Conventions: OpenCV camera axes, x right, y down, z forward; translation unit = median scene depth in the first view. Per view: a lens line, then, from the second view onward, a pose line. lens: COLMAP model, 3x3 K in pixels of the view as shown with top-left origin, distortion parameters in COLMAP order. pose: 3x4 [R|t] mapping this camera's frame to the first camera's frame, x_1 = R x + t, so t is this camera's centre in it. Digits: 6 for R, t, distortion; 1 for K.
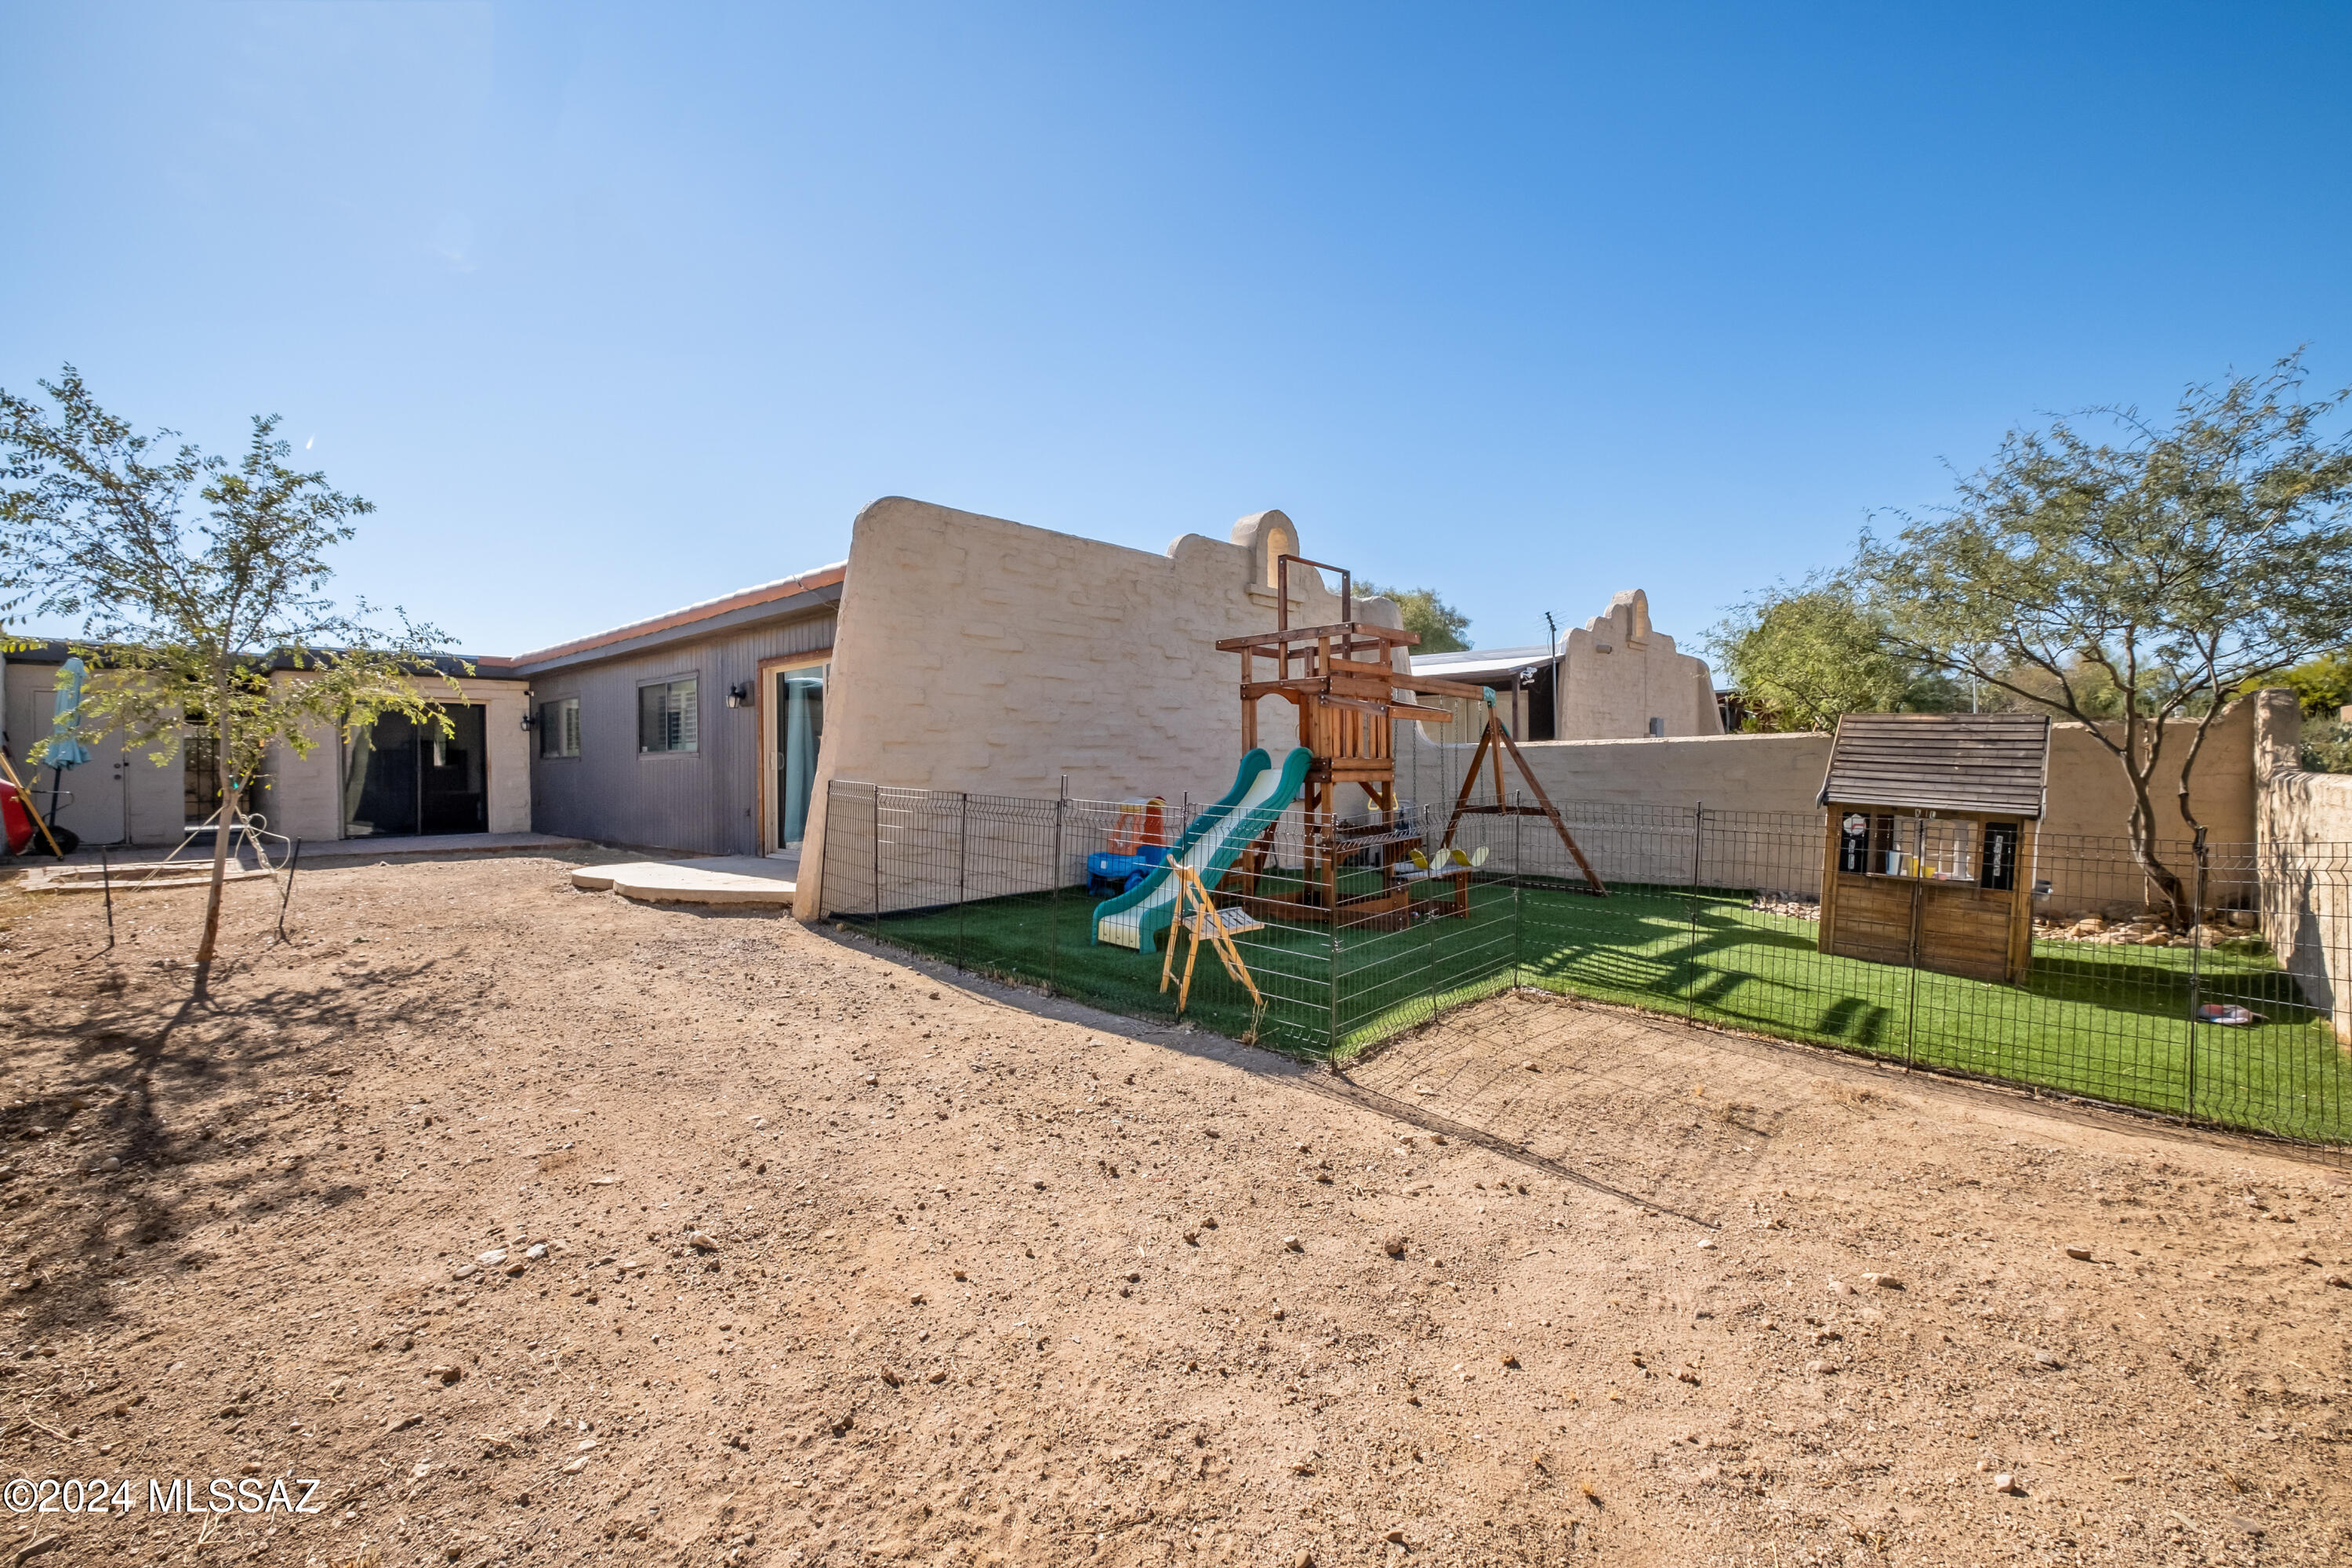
lens RADIAL K [[967.0, 0, 1170.6], [0, 967.0, 755.4], [0, 0, 1]] dist [0.000162, -0.006291]
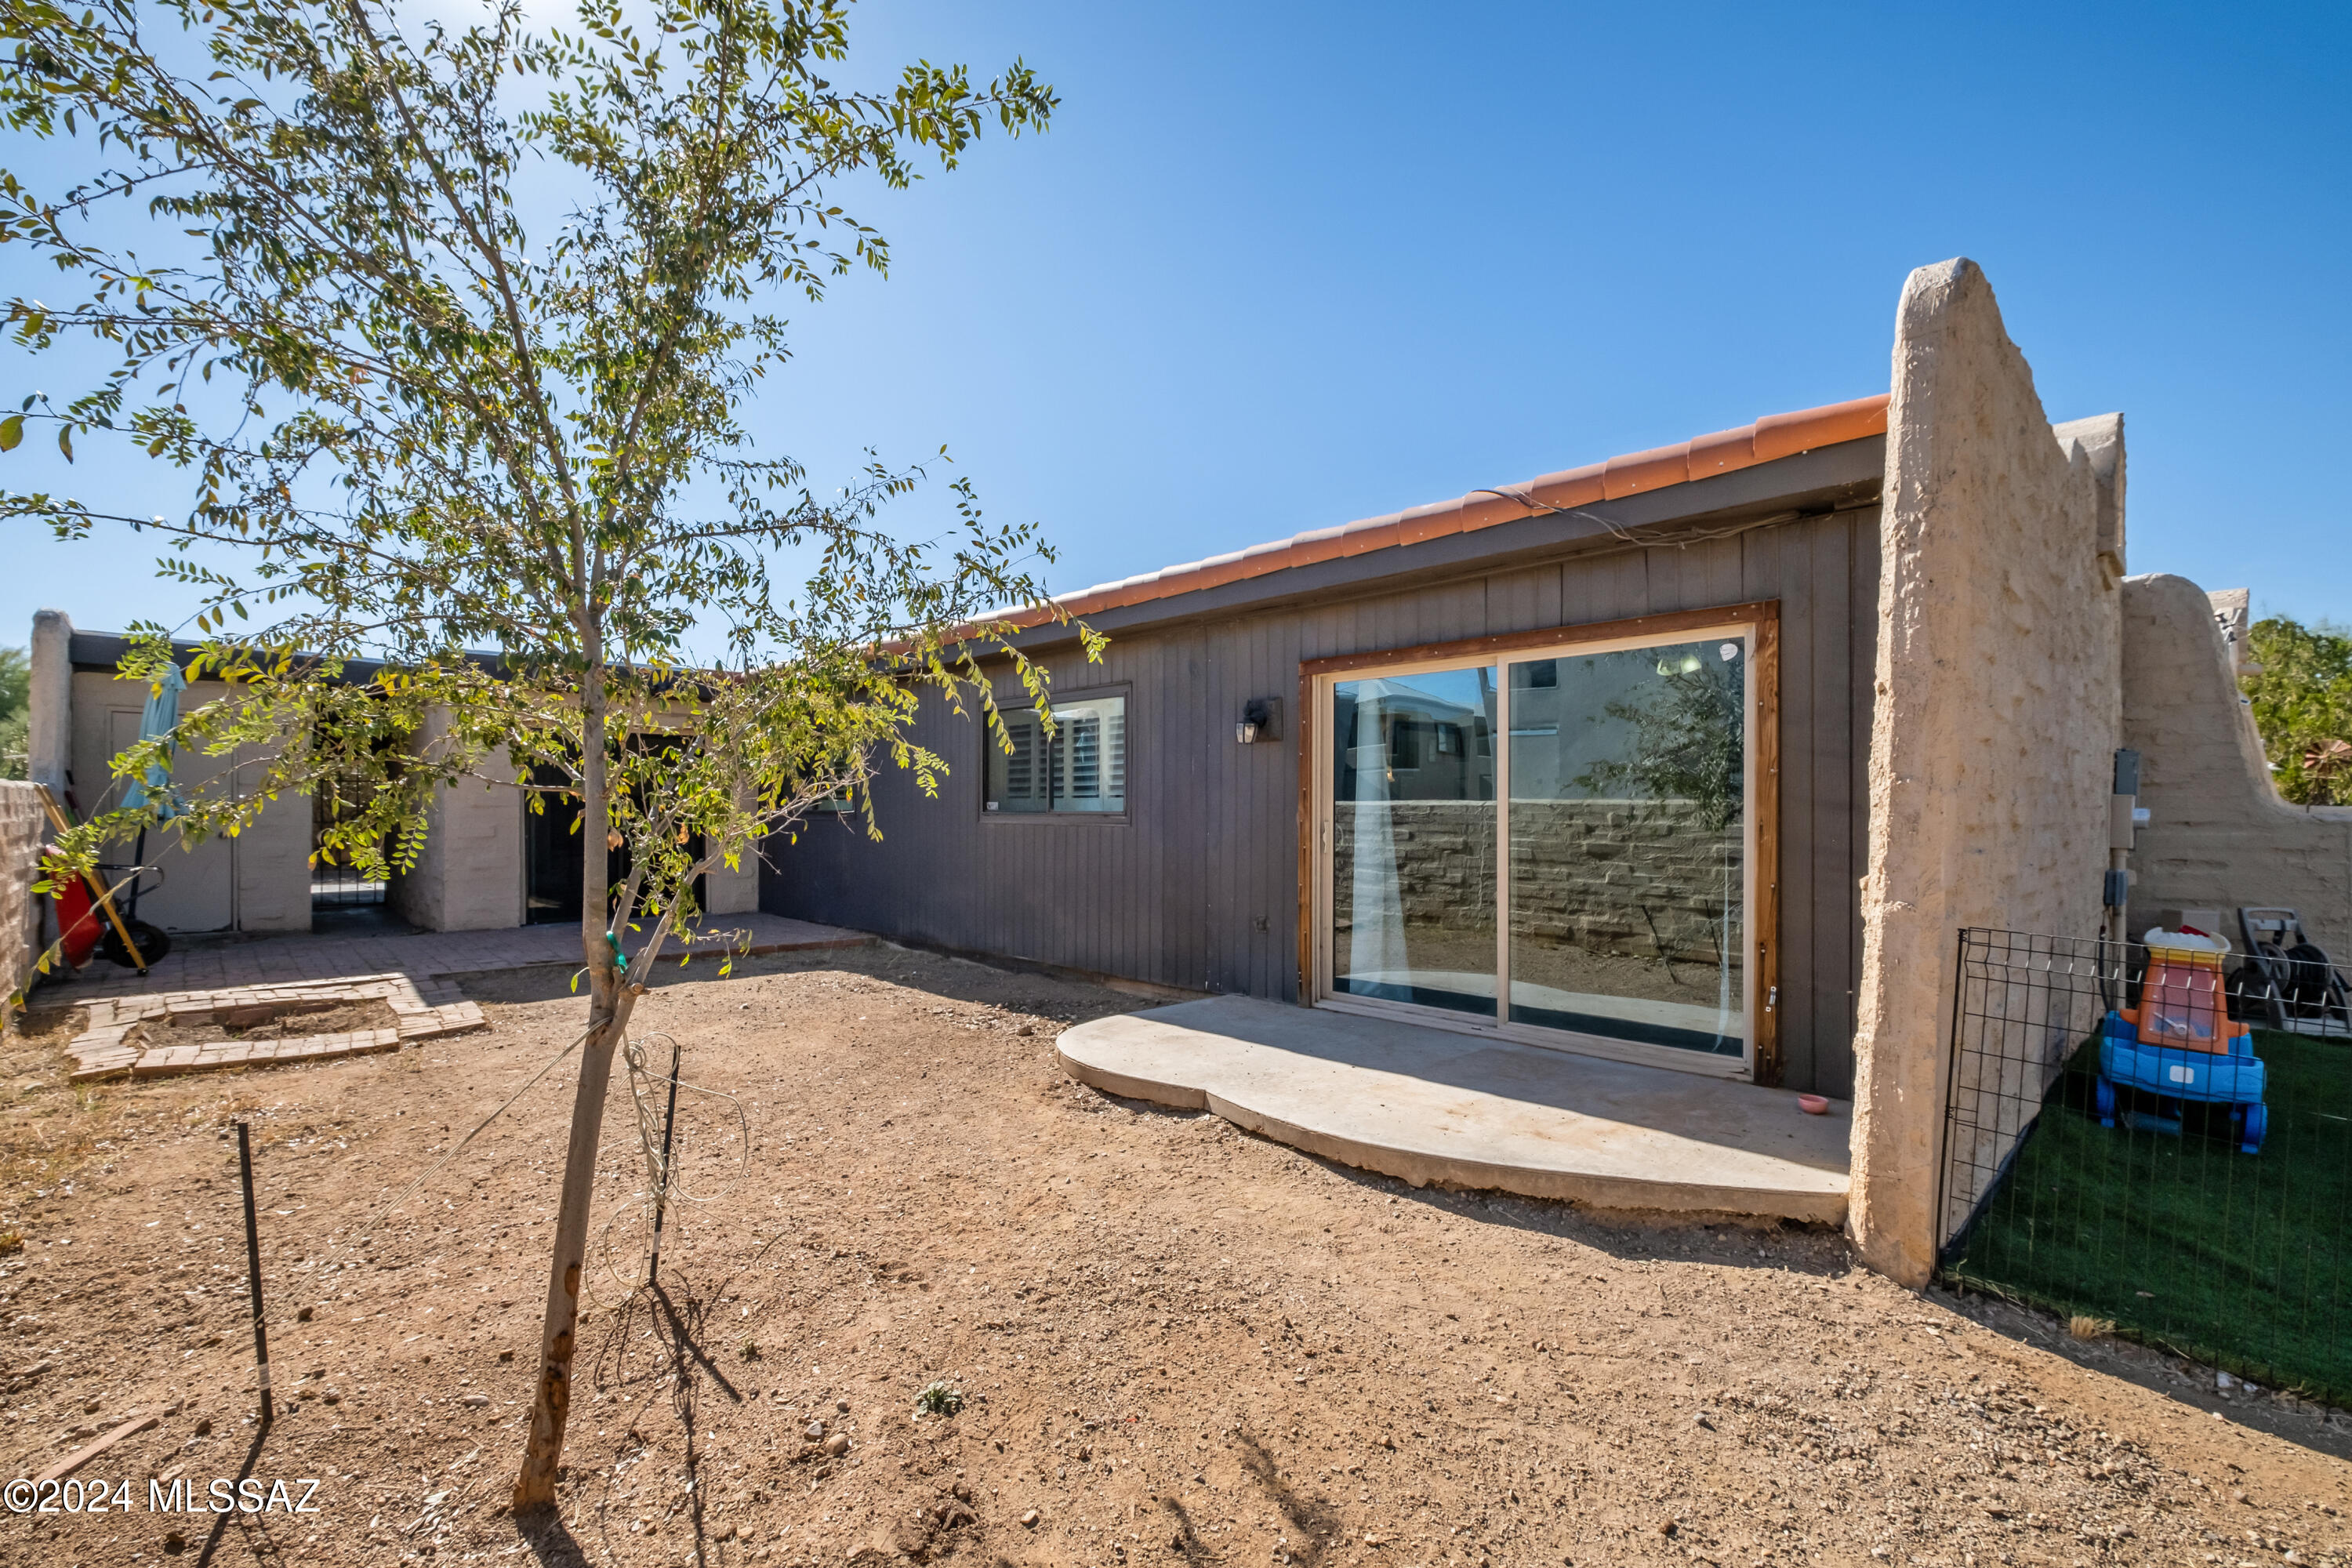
lens RADIAL K [[1020.9, 0, 1179.3], [0, 1020.9, 792.4], [0, 0, 1]] dist [0.009955, -0.011051]
pose [[0.997548, 0.009157, -0.069380, -0.457970], [-0.009351, 0.999953, -0.002462, -0.017743], [0.069354, 0.003104, 0.997587, 0.398071]]
